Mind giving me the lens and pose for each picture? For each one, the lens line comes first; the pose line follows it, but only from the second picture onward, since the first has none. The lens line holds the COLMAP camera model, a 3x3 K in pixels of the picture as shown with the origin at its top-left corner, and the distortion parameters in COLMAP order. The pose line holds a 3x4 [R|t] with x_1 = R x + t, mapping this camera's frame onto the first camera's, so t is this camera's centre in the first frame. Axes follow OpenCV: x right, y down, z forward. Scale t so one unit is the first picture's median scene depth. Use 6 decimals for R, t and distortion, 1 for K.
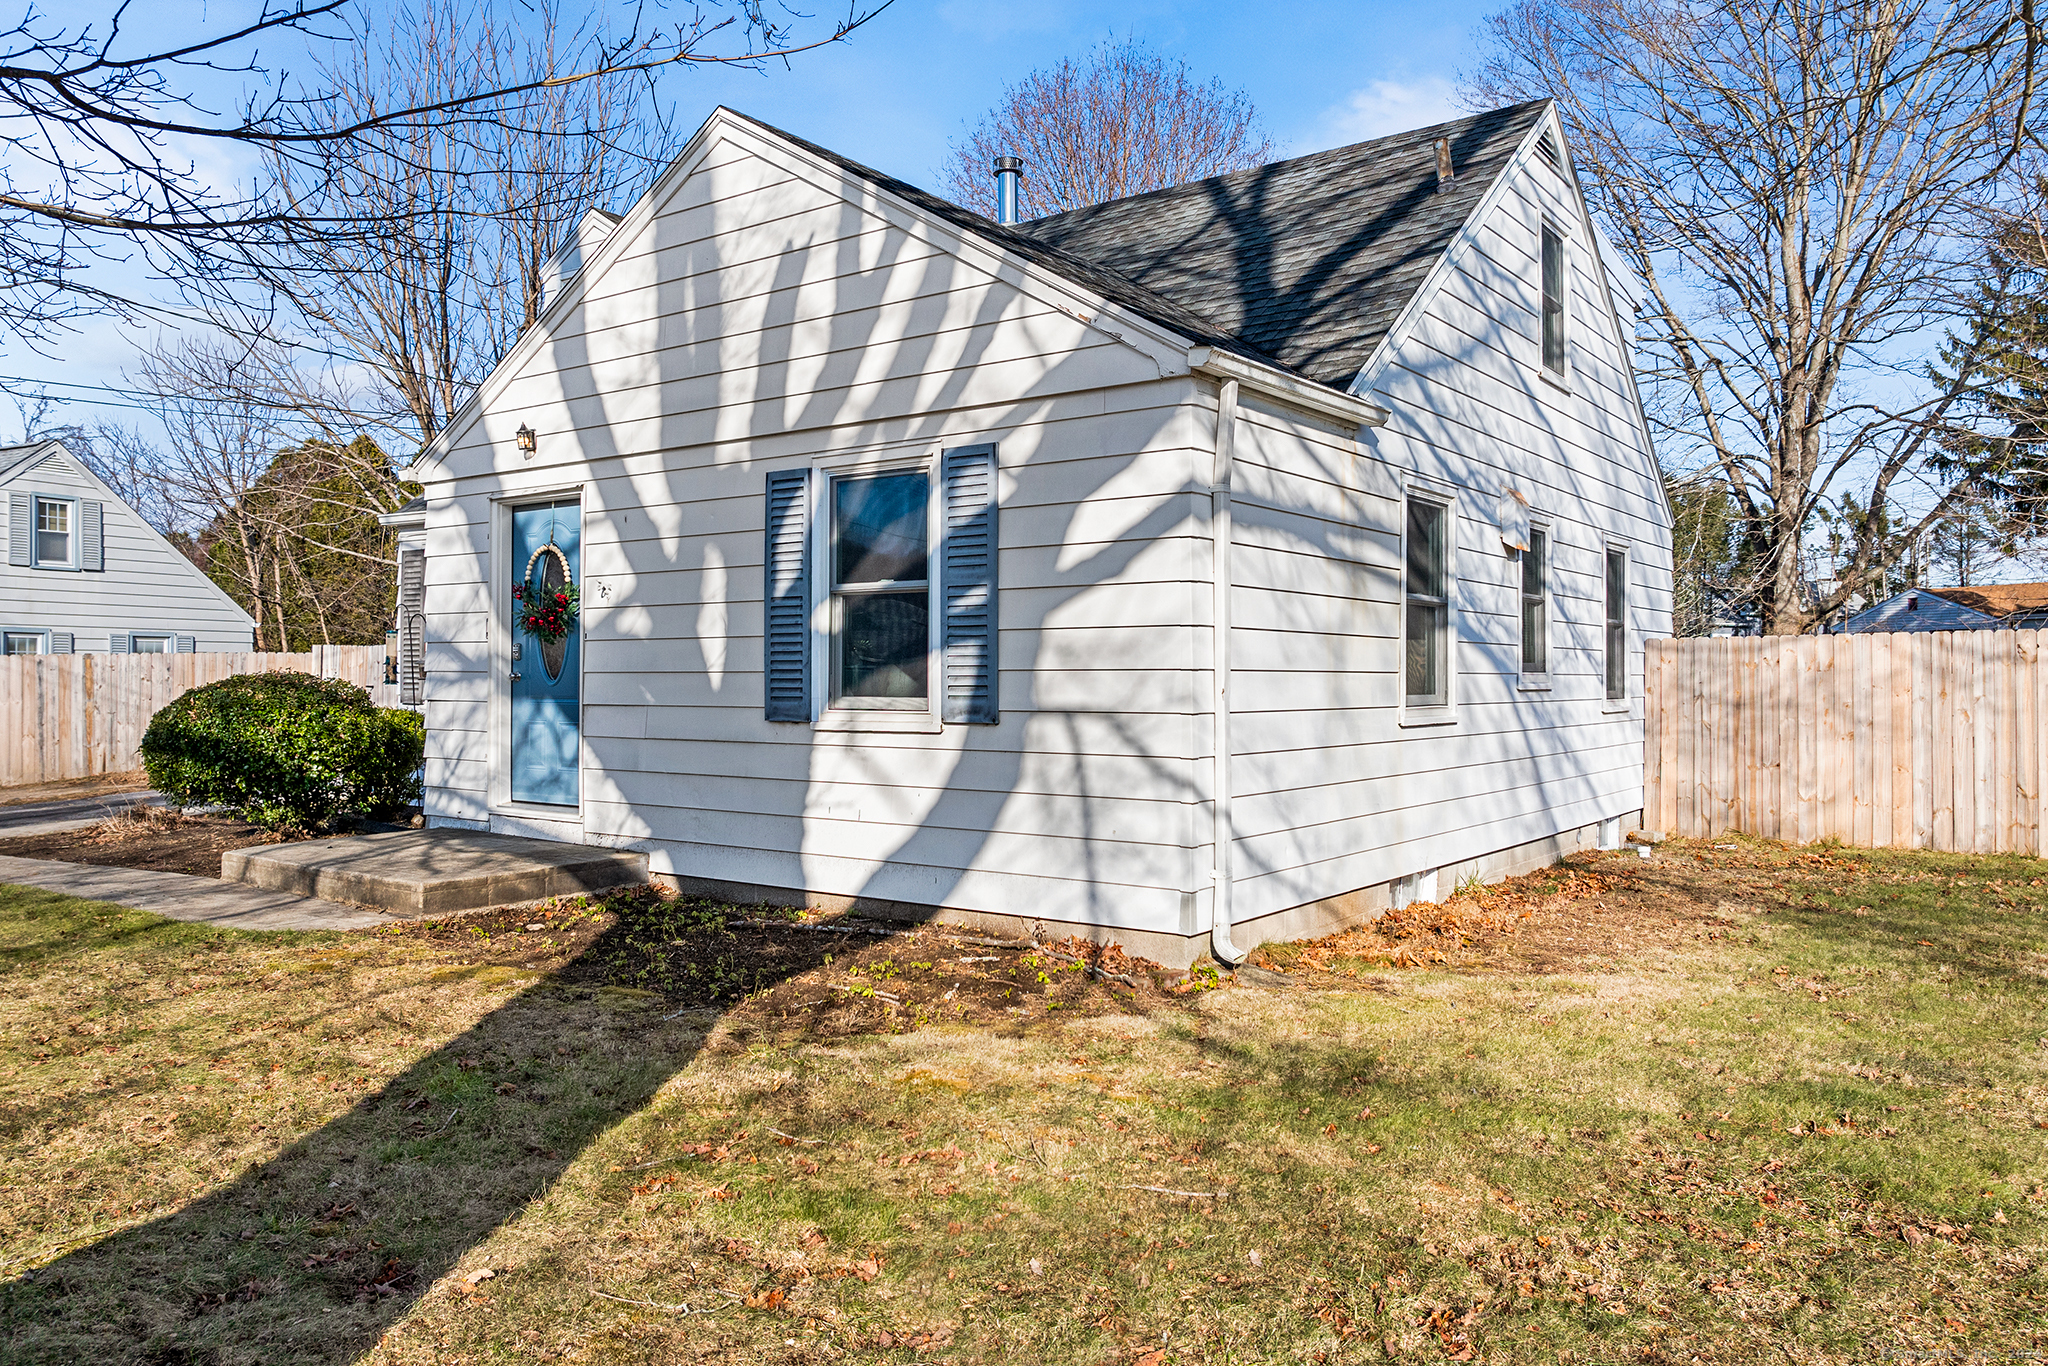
lens RADIAL K [[1486.8, 0, 1024.0], [0, 1486.8, 683.0], [0, 0, 1]] dist [-0.008202, -0.002583]
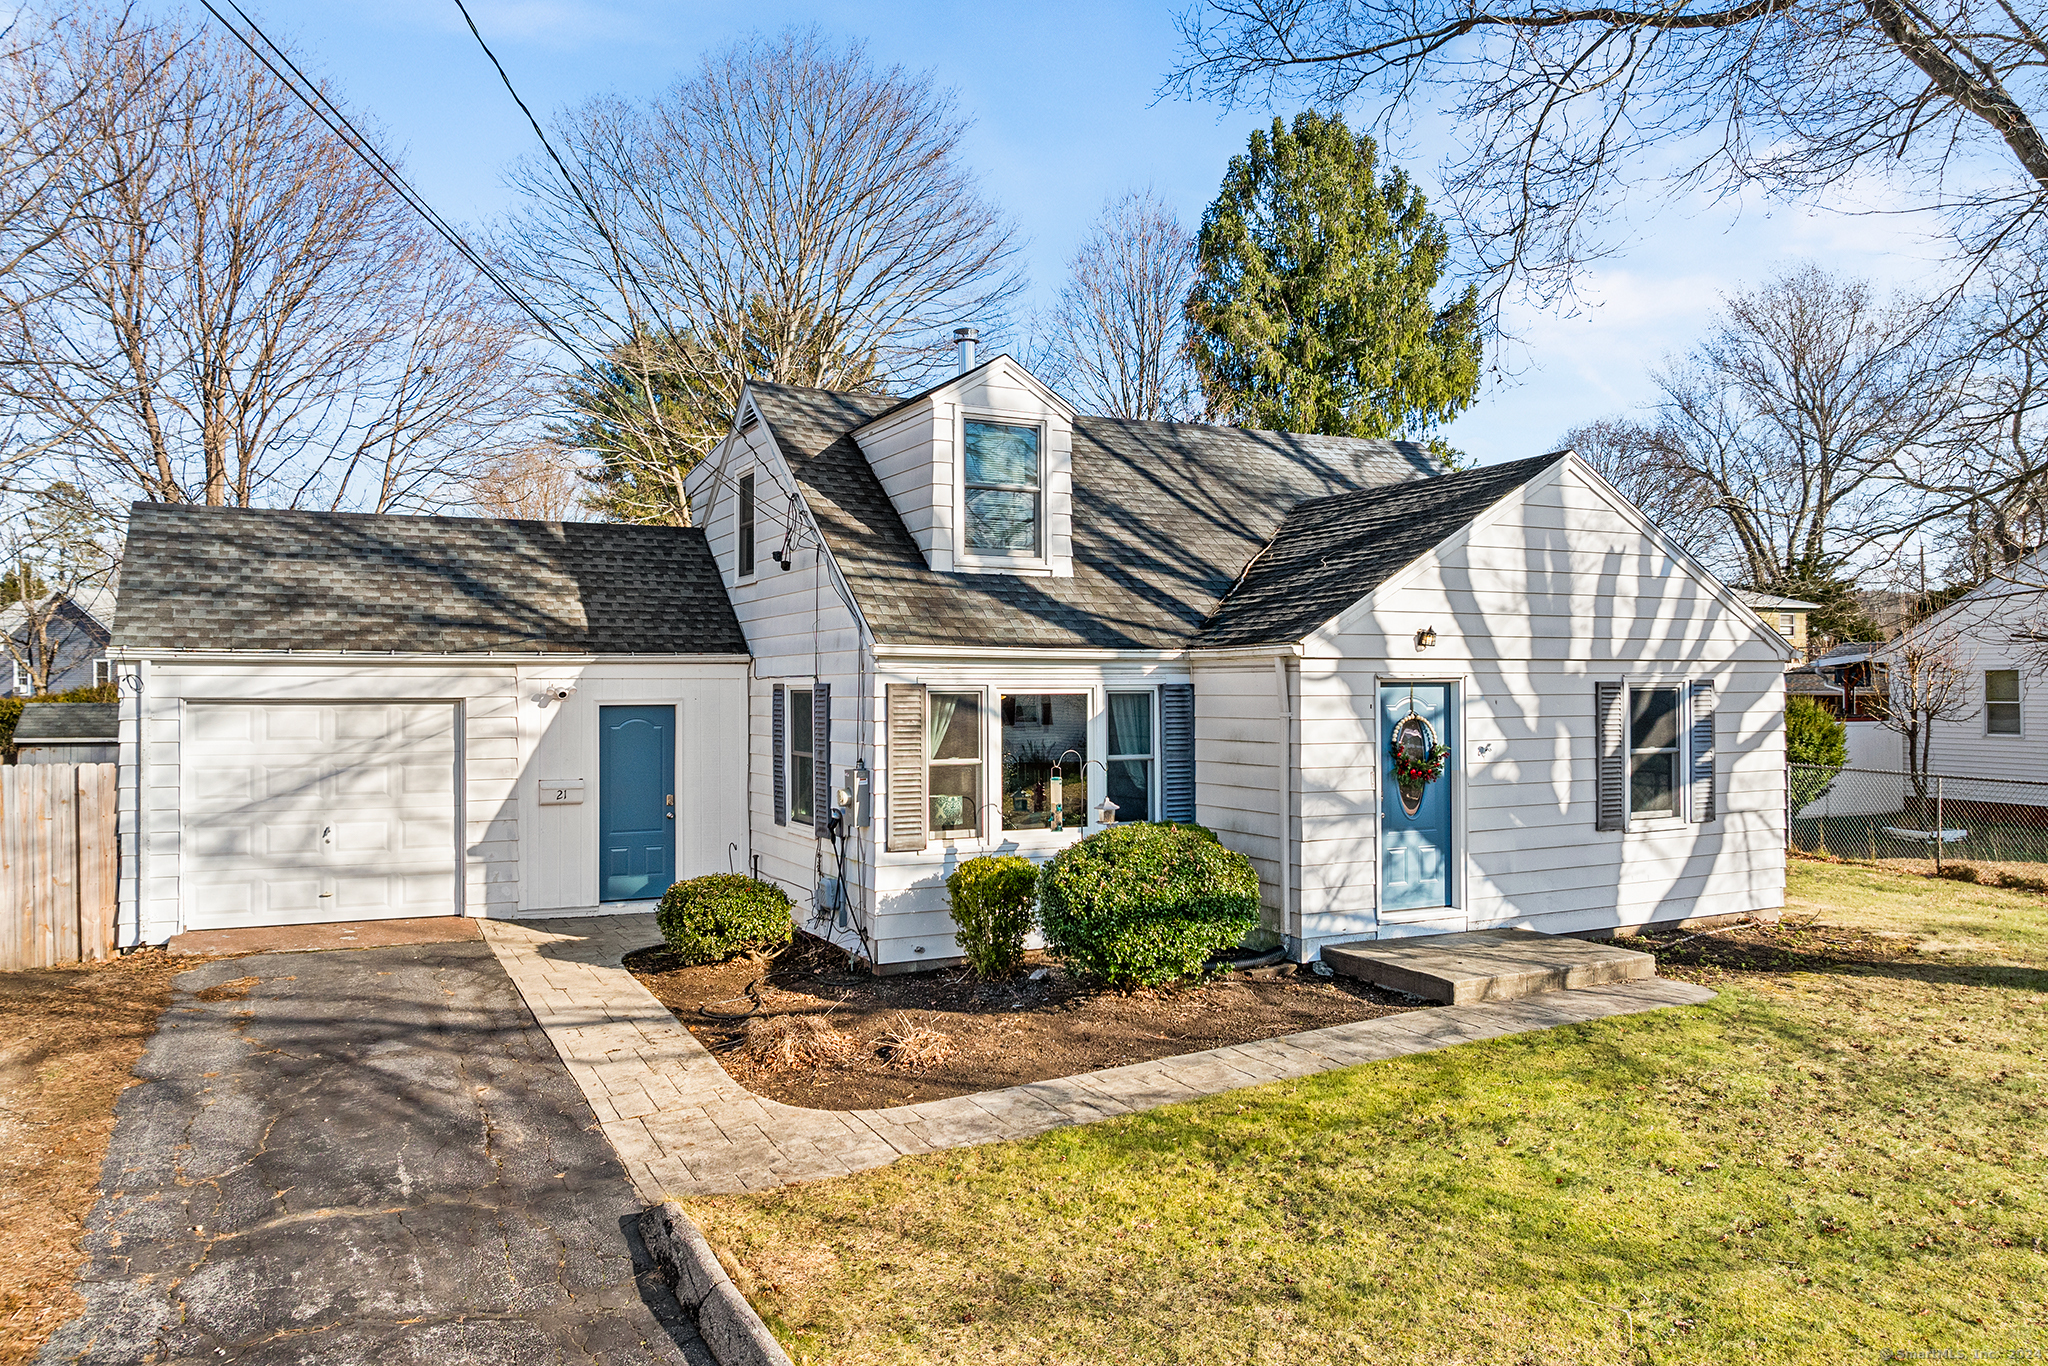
lens RADIAL K [[1486.8, 0, 1024.0], [0, 1486.8, 683.0], [0, 0, 1]] dist [-0.008202, -0.002583]
pose [[0.430564, -0.003448, 0.902553, -1.976113], [0.005202, 0.999986, 0.001338, -0.147195], [-0.902545, 0.004119, 0.430576, 0.873401]]
